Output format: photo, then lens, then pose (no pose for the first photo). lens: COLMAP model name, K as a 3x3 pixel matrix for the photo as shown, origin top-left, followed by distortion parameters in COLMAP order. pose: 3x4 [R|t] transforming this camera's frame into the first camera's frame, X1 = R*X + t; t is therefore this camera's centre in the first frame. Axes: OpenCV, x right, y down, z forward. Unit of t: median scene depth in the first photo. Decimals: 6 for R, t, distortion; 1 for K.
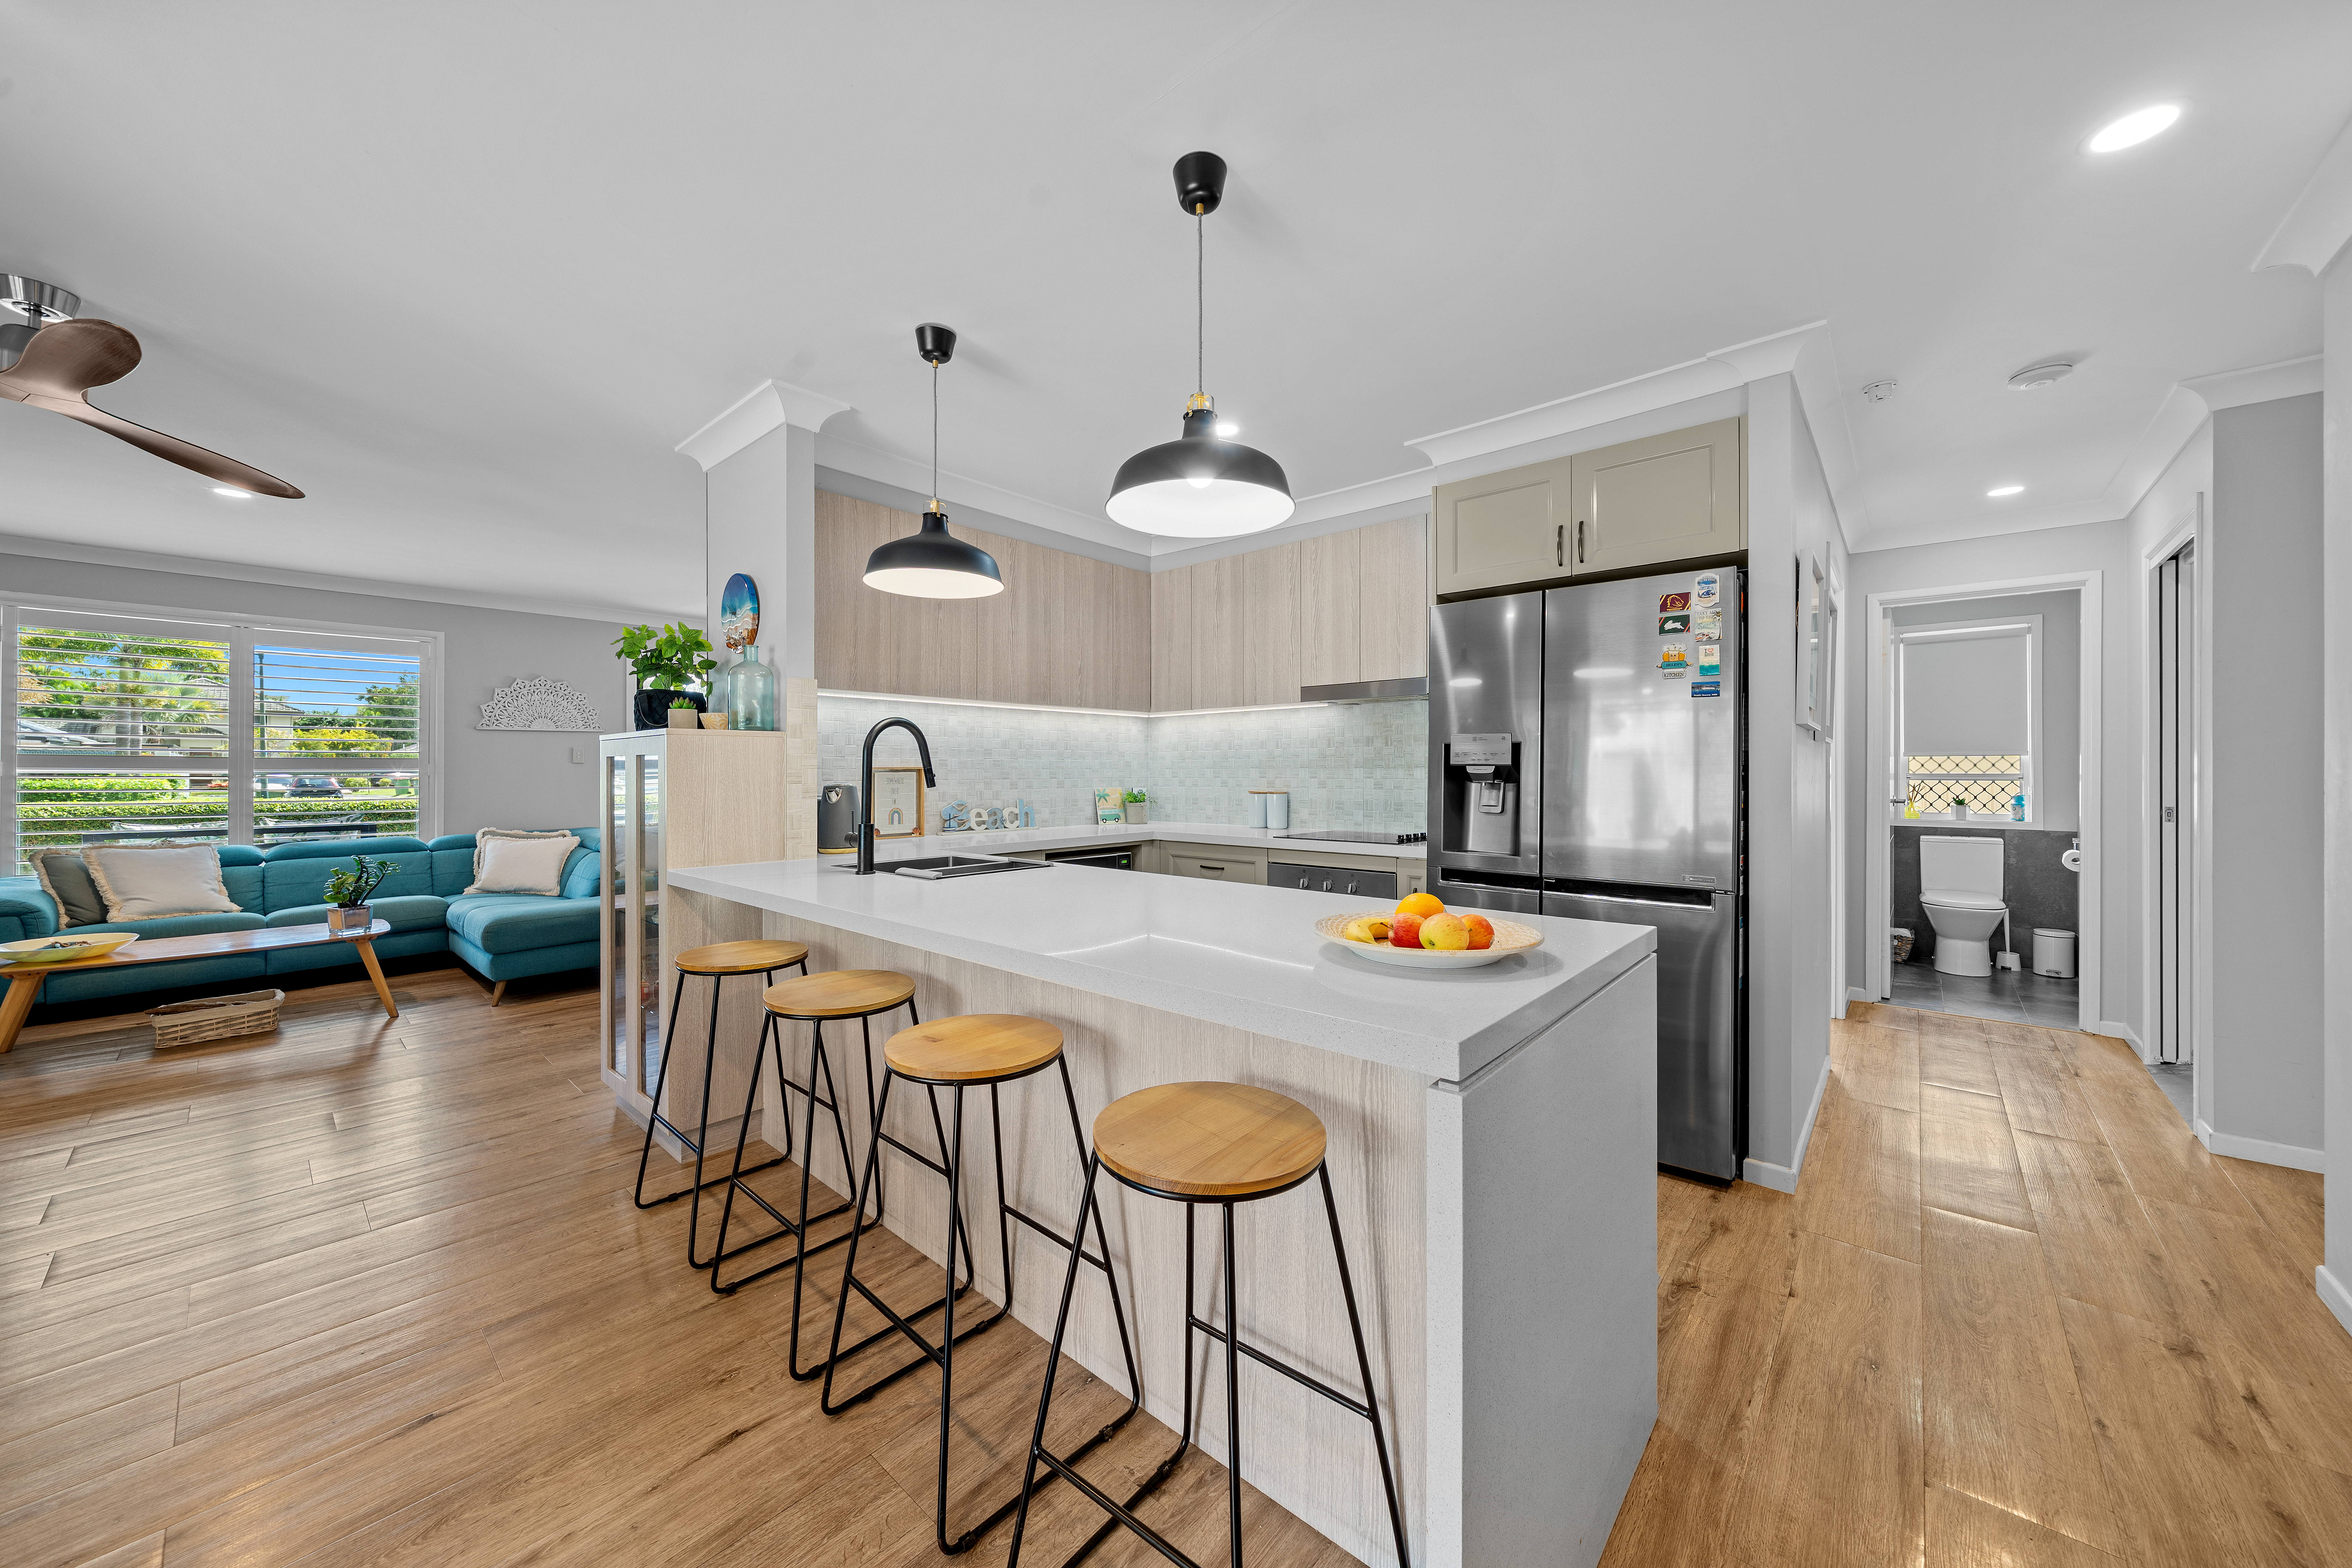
lens RADIAL K [[837.6, 0, 1162.9], [0, 837.6, 772.4], [0, 0, 1]] dist [-0.001513, -0.000053]
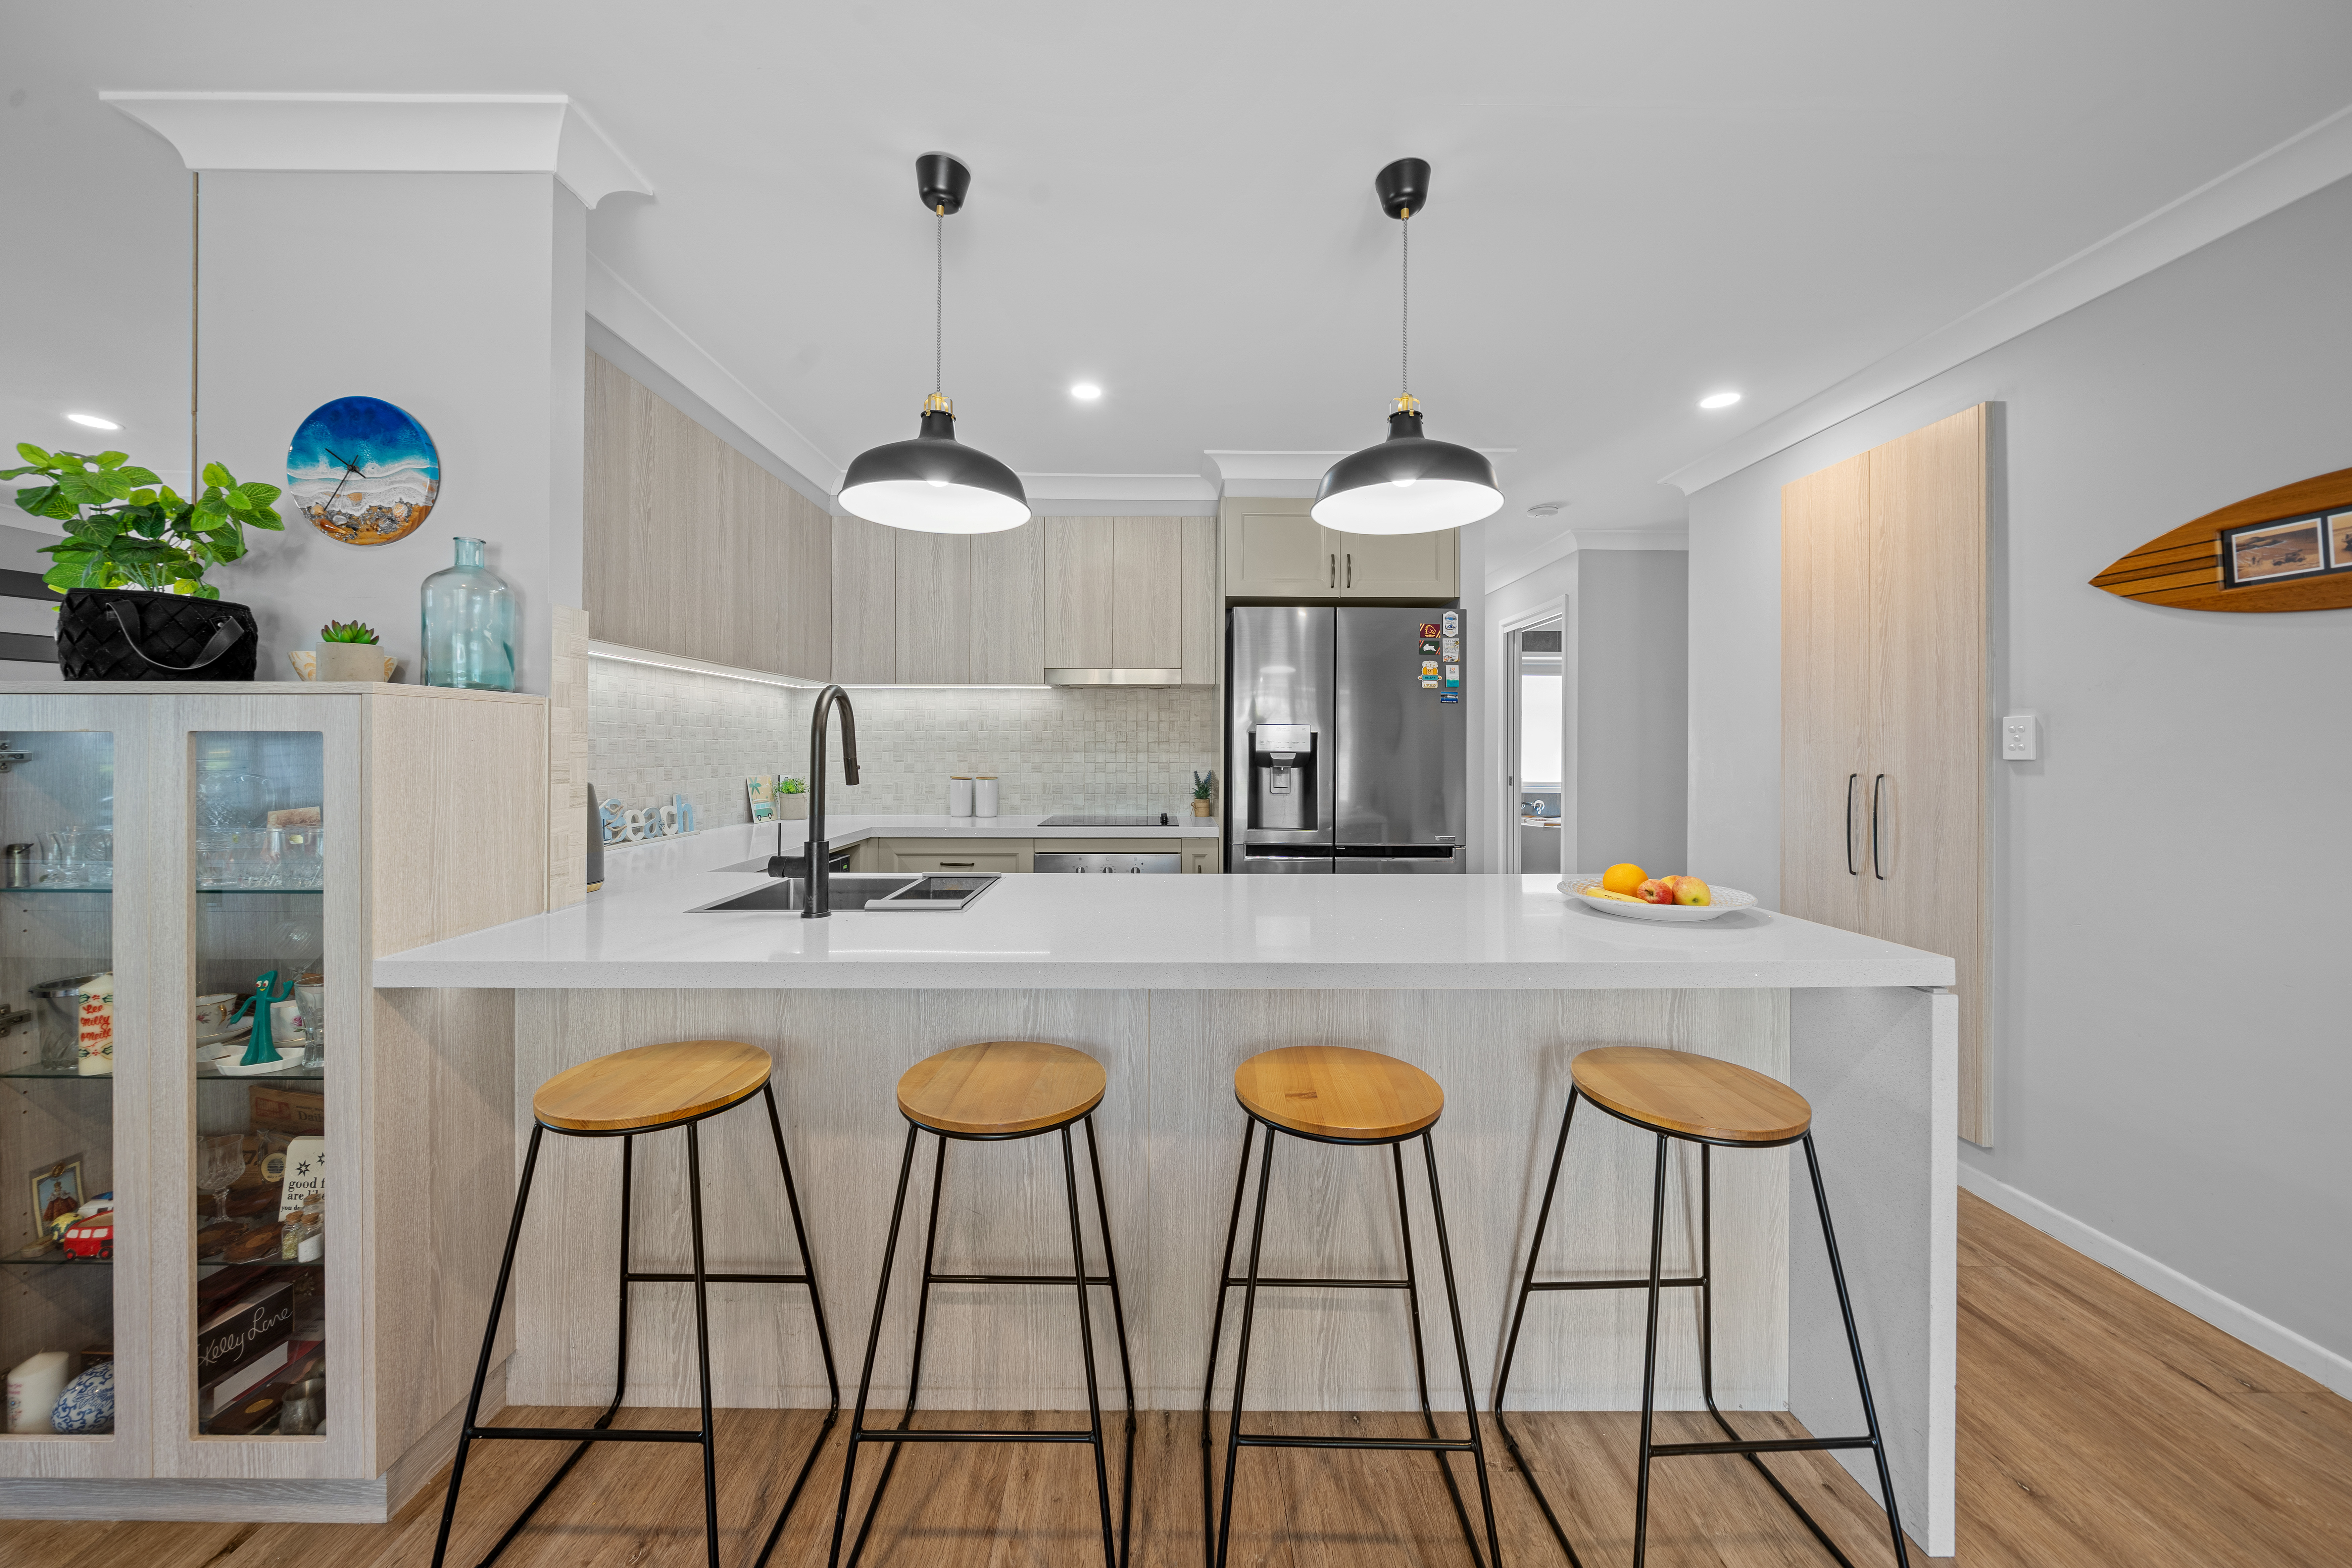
lens RADIAL K [[834.9, 0, 1174.0], [0, 834.9, 750.7], [0, 0, 1]] dist [-0.001045, -0.000088]
pose [[0.738628, 0.001762, 0.674110, -0.352146], [-0.003460, 0.999993, 0.001177, -0.008355], [-0.674104, -0.003202, 0.738630, 0.181780]]
